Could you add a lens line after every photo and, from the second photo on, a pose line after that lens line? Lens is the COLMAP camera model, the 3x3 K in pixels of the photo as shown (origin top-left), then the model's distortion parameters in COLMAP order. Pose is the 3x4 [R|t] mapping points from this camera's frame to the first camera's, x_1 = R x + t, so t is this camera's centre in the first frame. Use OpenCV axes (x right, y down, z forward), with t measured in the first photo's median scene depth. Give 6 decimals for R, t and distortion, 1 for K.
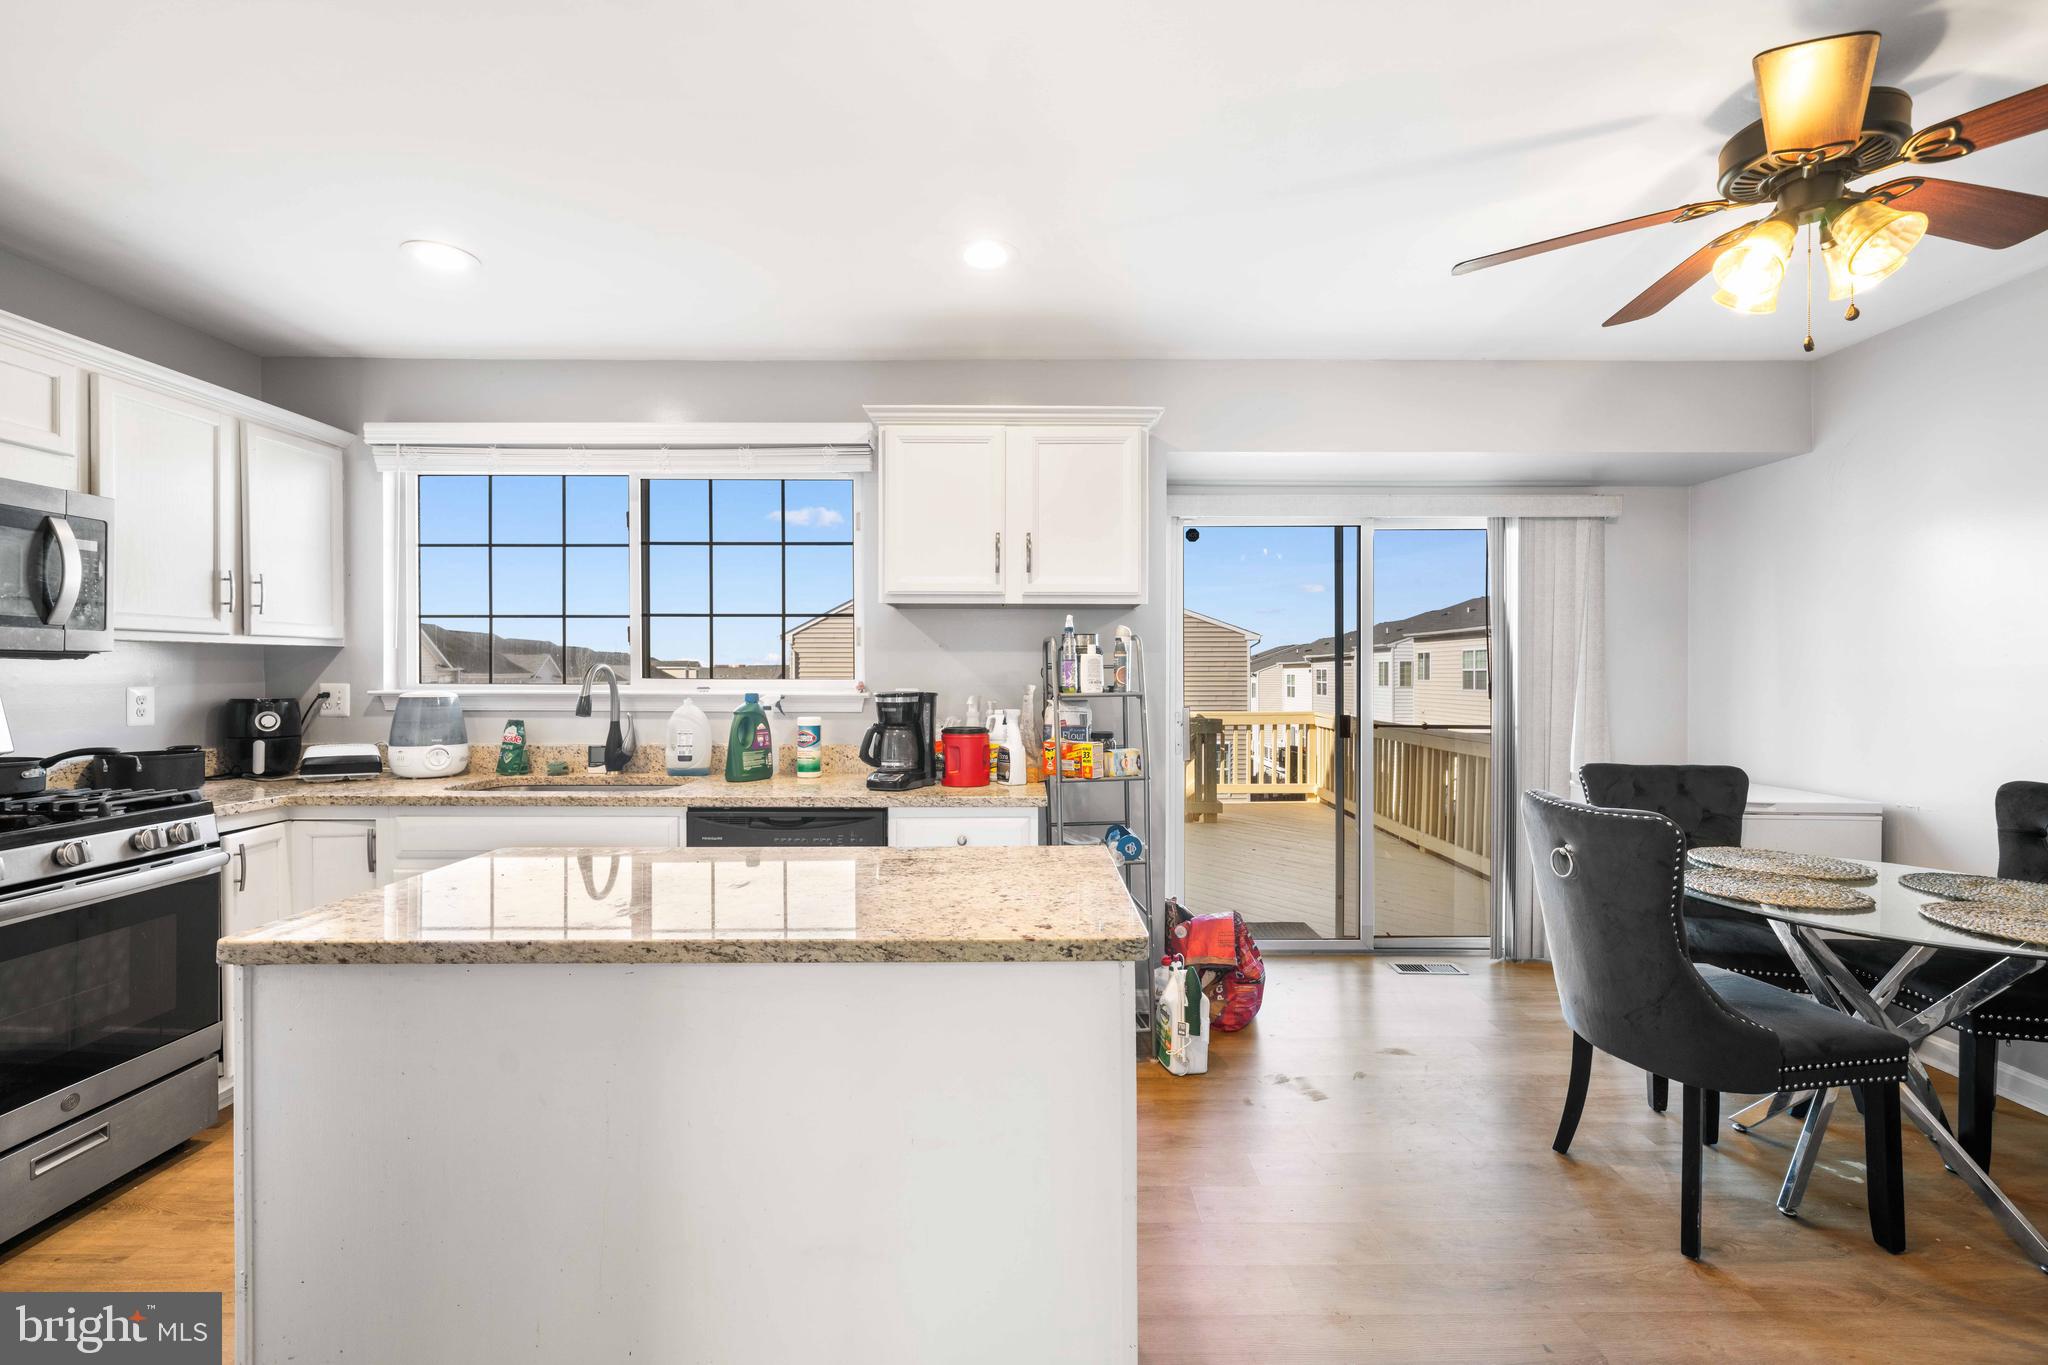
lens RADIAL K [[888.5, 0, 1029.6], [0, 888.5, 681.2], [0, 0, 1]] dist [0.004433, -0.000540]
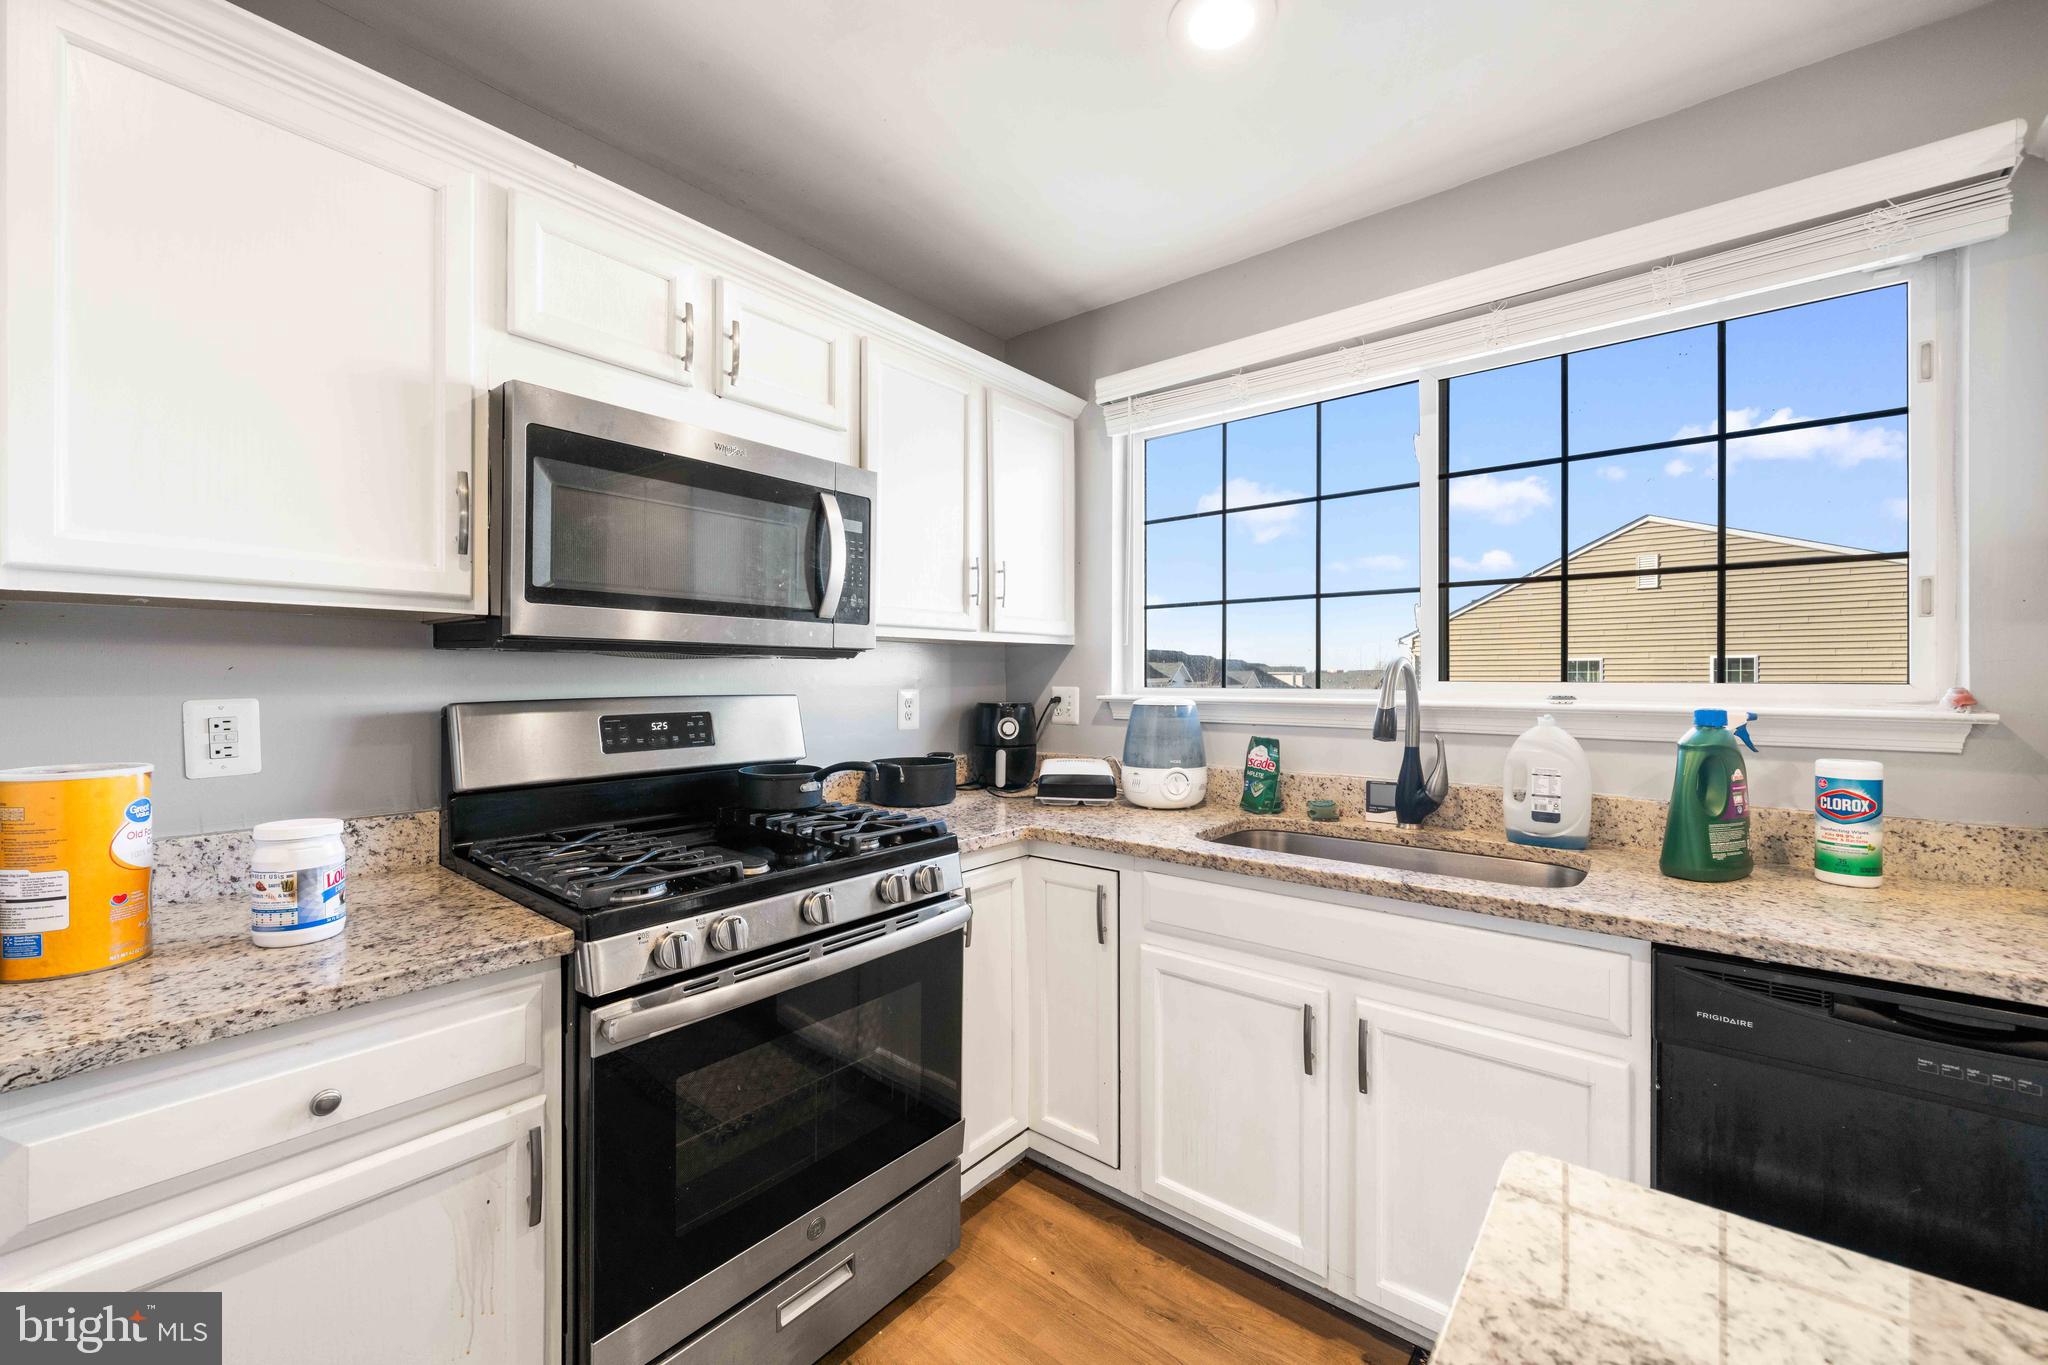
lens RADIAL K [[802.6, 0, 1019.2], [0, 802.6, 683.8], [0, 0, 1]] dist [-0.000803, -0.000330]
pose [[0.771959, 0.003060, -0.635665, -0.342278], [-0.004321, 0.999991, -0.000433, 0.000110], [0.635657, 0.003081, 0.771965, 0.393734]]
